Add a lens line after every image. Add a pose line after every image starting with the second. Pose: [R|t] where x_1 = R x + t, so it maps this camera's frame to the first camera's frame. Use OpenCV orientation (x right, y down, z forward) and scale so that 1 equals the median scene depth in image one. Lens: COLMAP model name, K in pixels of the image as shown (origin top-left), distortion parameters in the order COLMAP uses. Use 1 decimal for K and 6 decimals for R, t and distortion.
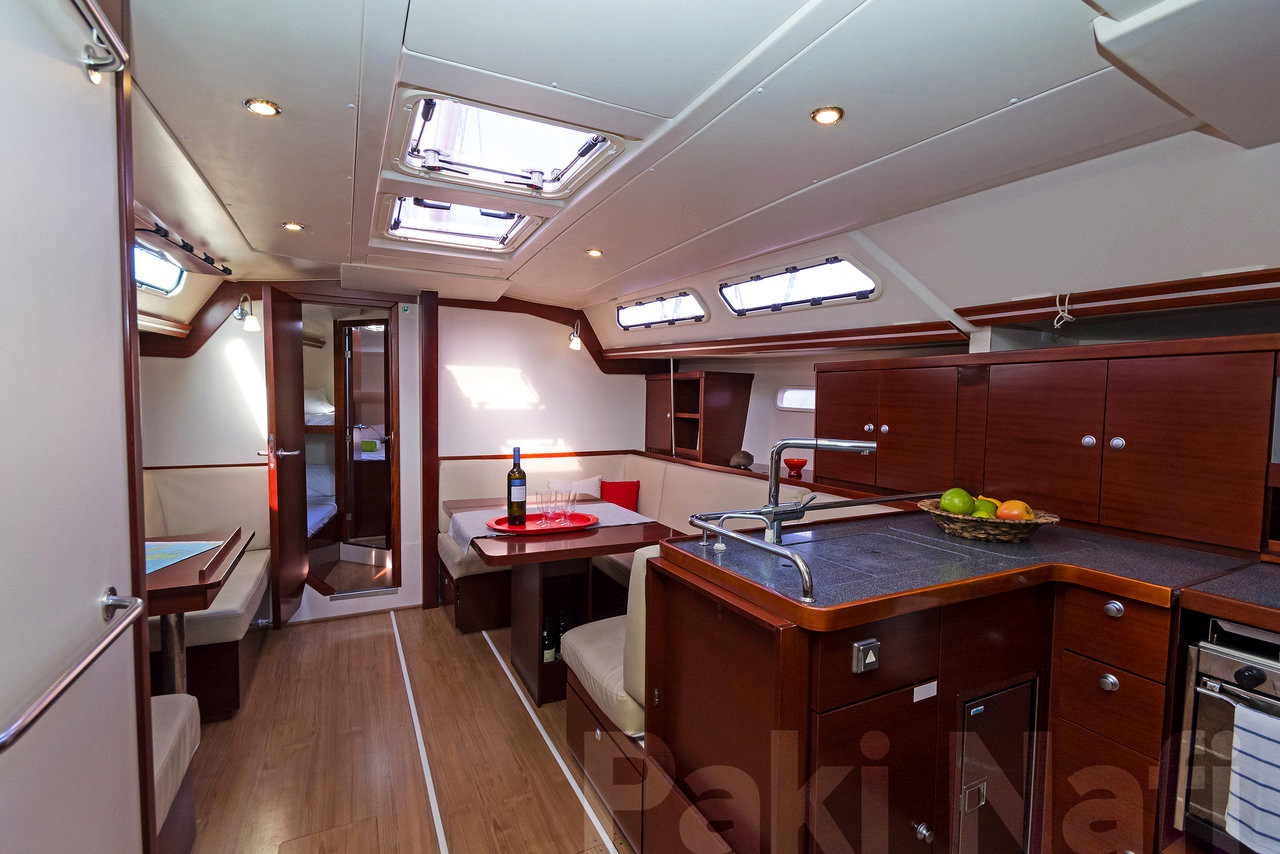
lens RADIAL K [[561.6, 0, 634.4], [0, 561.6, 431.9], [0, 0, 1]] dist [0.023145, -0.015156]
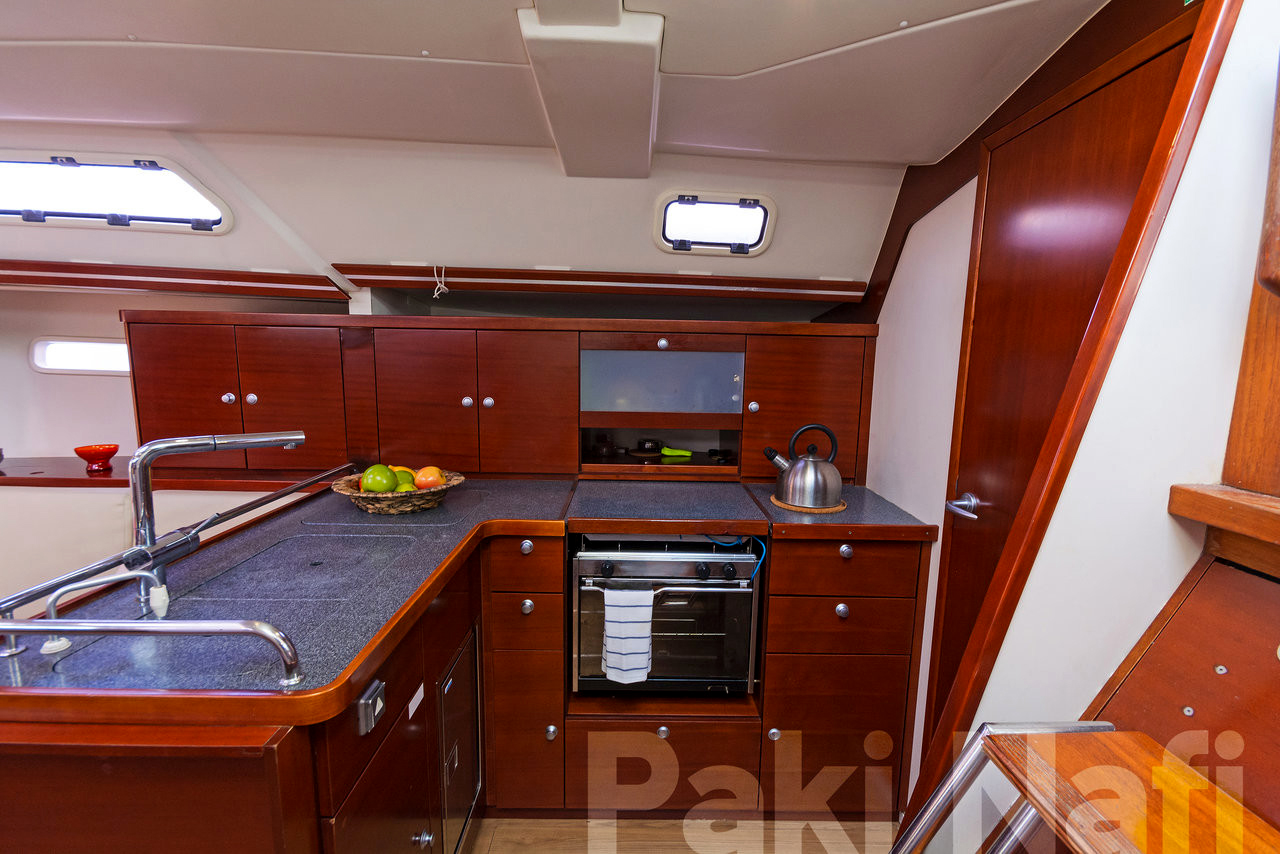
lens RADIAL K [[561.6, 0, 634.4], [0, 561.6, 431.9], [0, 0, 1]] dist [0.023145, -0.015156]
pose [[0.449709, -0.131260, 0.883478, -0.057985], [0.044740, 0.991211, 0.124493, -0.052922], [-0.892054, -0.016458, 0.451629, 0.201021]]
